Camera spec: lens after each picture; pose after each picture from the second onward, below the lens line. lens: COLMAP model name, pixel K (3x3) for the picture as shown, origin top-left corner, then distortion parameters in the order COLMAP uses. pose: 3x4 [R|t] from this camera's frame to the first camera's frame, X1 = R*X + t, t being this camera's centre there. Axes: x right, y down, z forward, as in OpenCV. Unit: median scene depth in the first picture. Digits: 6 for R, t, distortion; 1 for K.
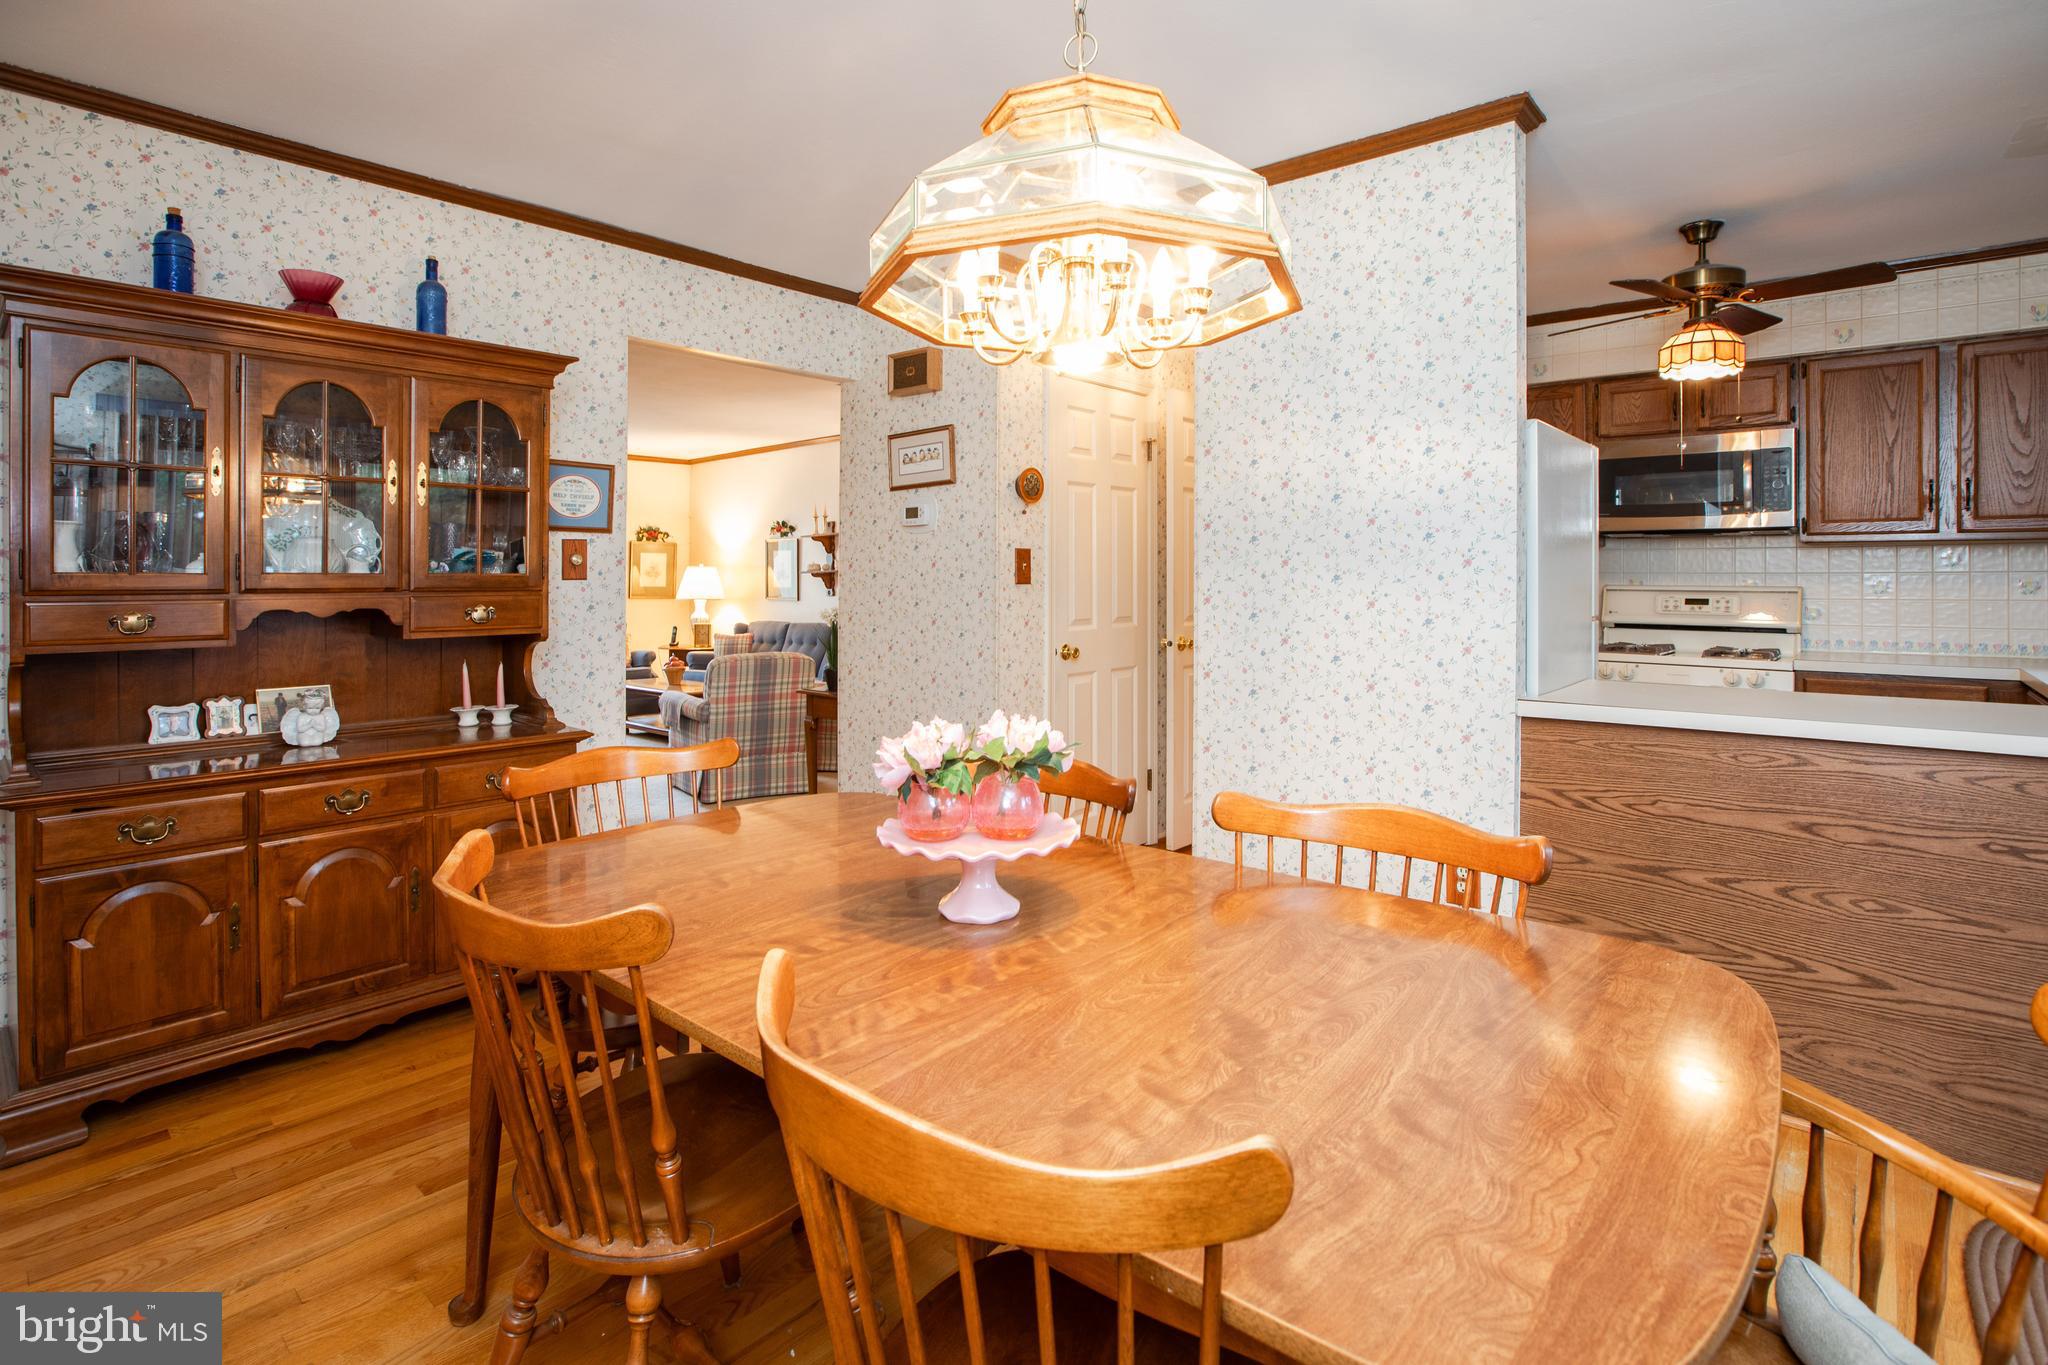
lens RADIAL K [[987.4, 0, 1066.9], [0, 987.4, 575.5], [0, 0, 1]] dist [-0.038483, 0.013555]
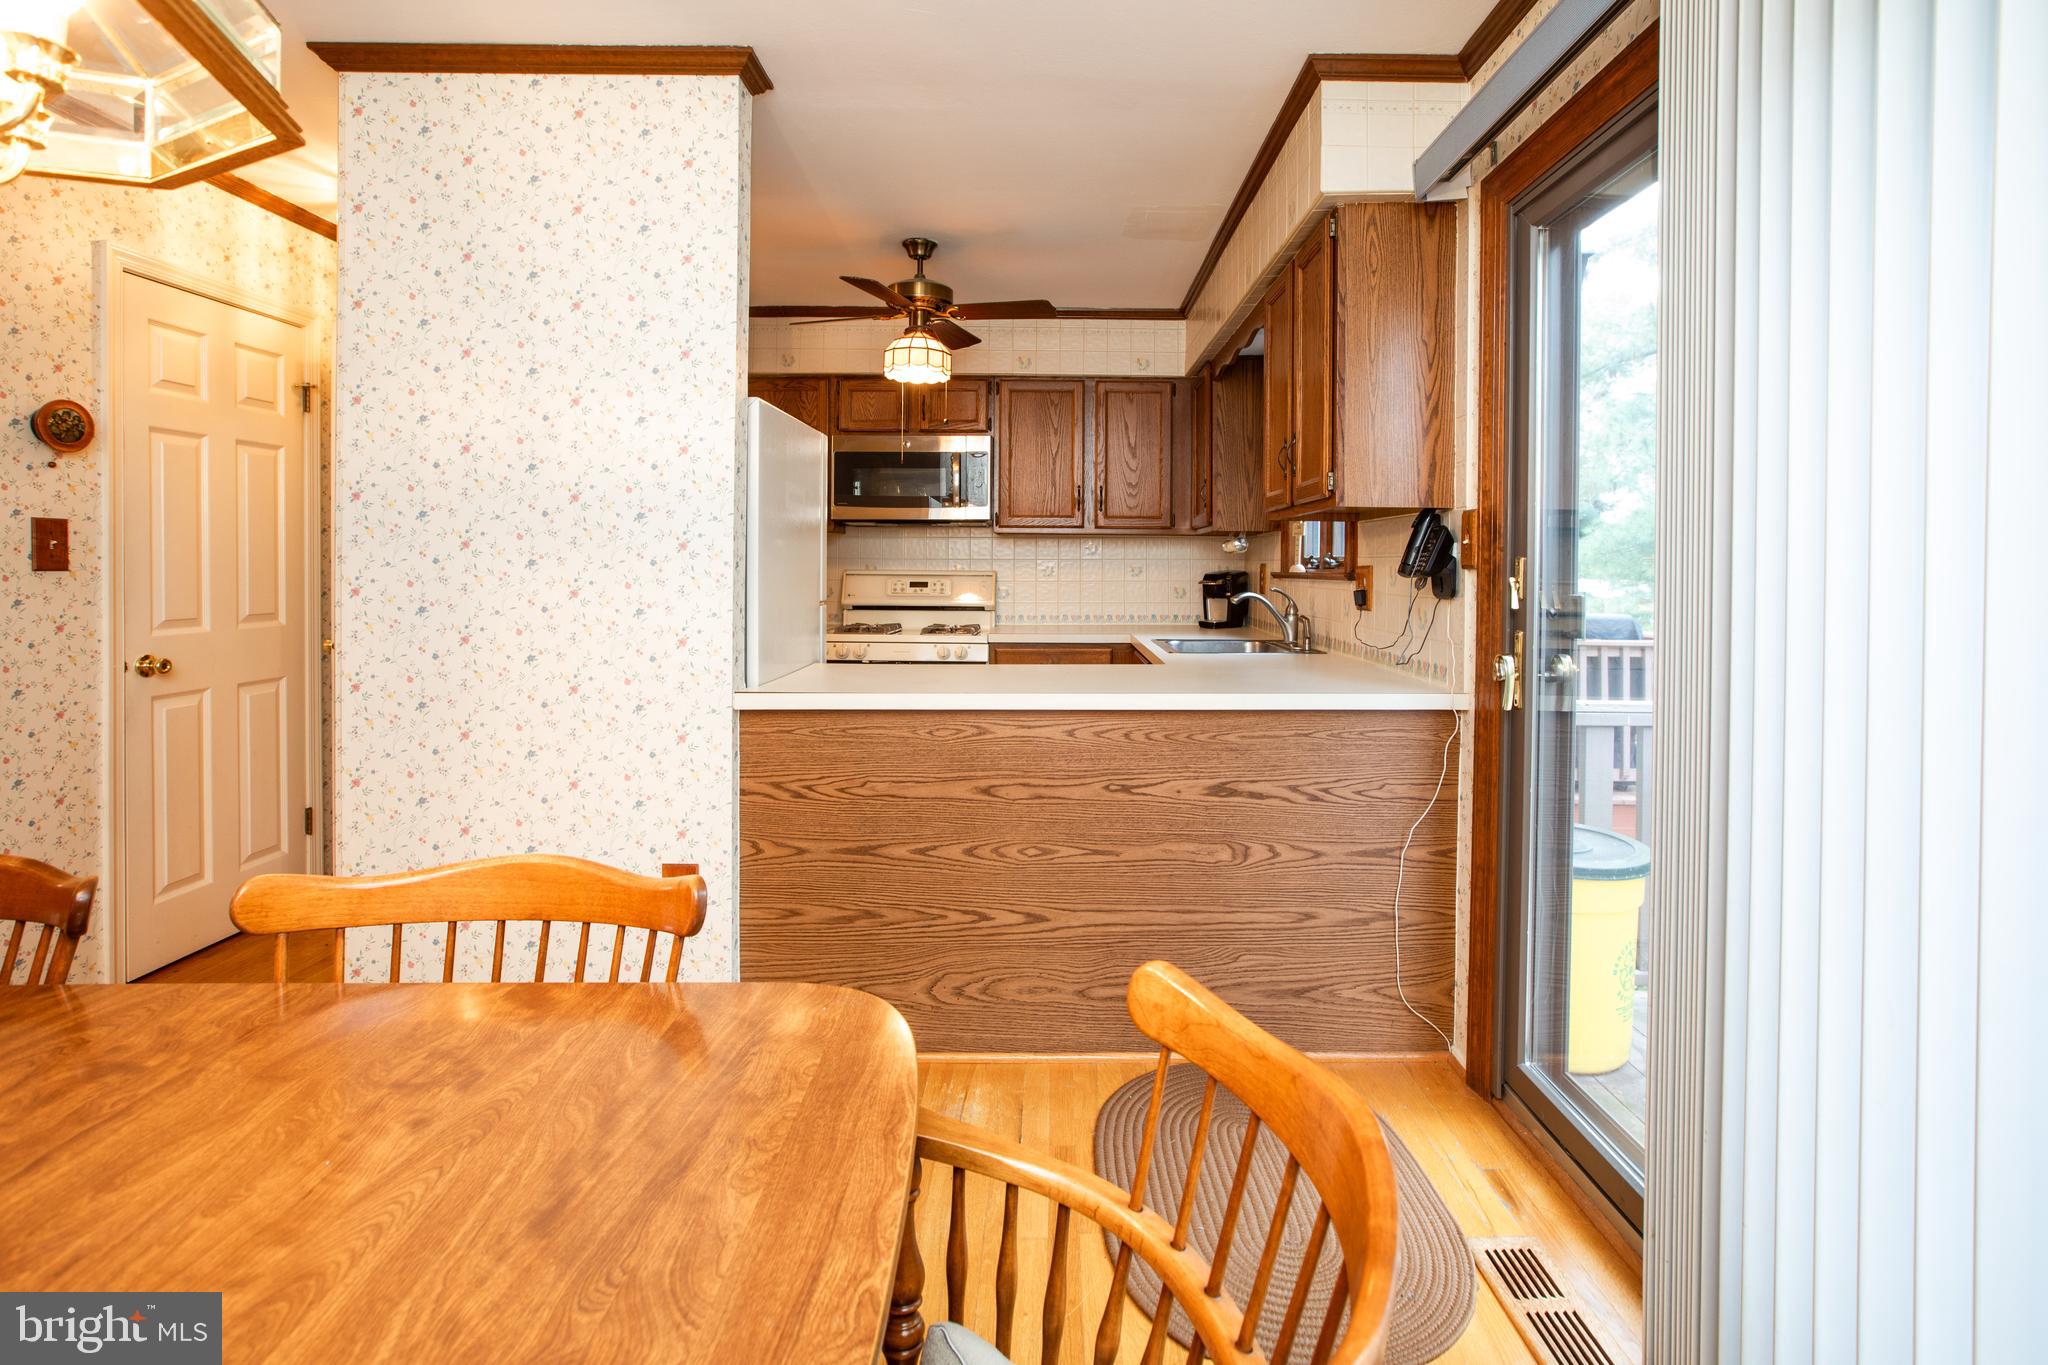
lens RADIAL K [[987.4, 0, 1049.6], [0, 987.4, 572.5], [0, 0, 1]] dist [-0.038483, 0.013555]
pose [[0.766597, -0.003771, 0.642117, 0.072629], [-0.003693, 0.999940, 0.010282, 0.000564], [-0.642118, -0.010253, 0.766538, 0.070145]]
